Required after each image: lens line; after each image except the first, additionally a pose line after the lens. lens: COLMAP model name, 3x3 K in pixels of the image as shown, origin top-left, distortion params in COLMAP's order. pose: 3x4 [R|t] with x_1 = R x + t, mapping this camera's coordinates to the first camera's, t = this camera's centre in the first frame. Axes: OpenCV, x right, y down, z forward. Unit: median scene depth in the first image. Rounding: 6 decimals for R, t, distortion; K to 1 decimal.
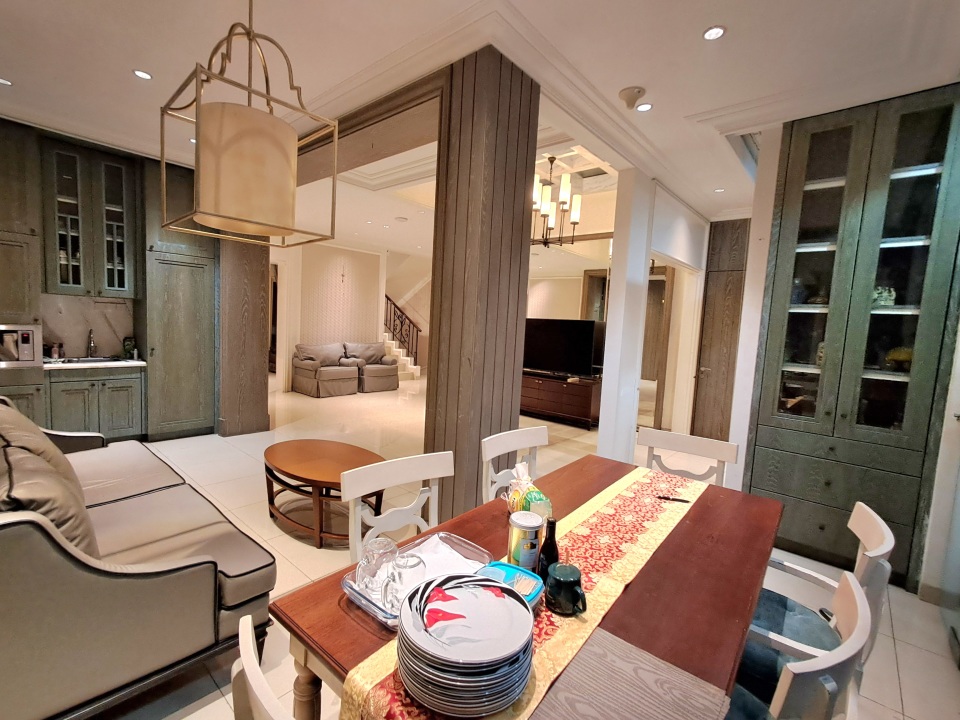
lens RADIAL K [[436.5, 0, 473.9], [0, 436.5, 358.7], [0, 0, 1]] dist [0.006268, -0.000031]
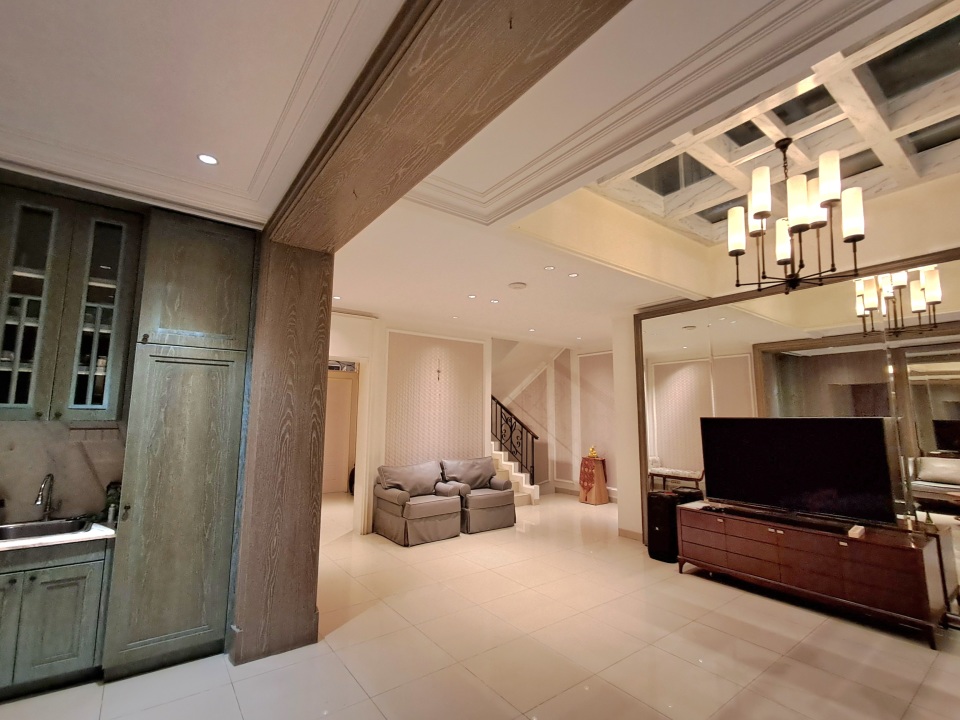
lens RADIAL K [[436.5, 0, 473.9], [0, 436.5, 358.7], [0, 0, 1]] dist [0.006268, -0.000031]
pose [[0.977107, -0.073263, -0.199738, -0.088491], [0.027573, 0.974528, -0.222565, -0.041209], [0.210956, 0.211962, 0.954238, 0.288414]]
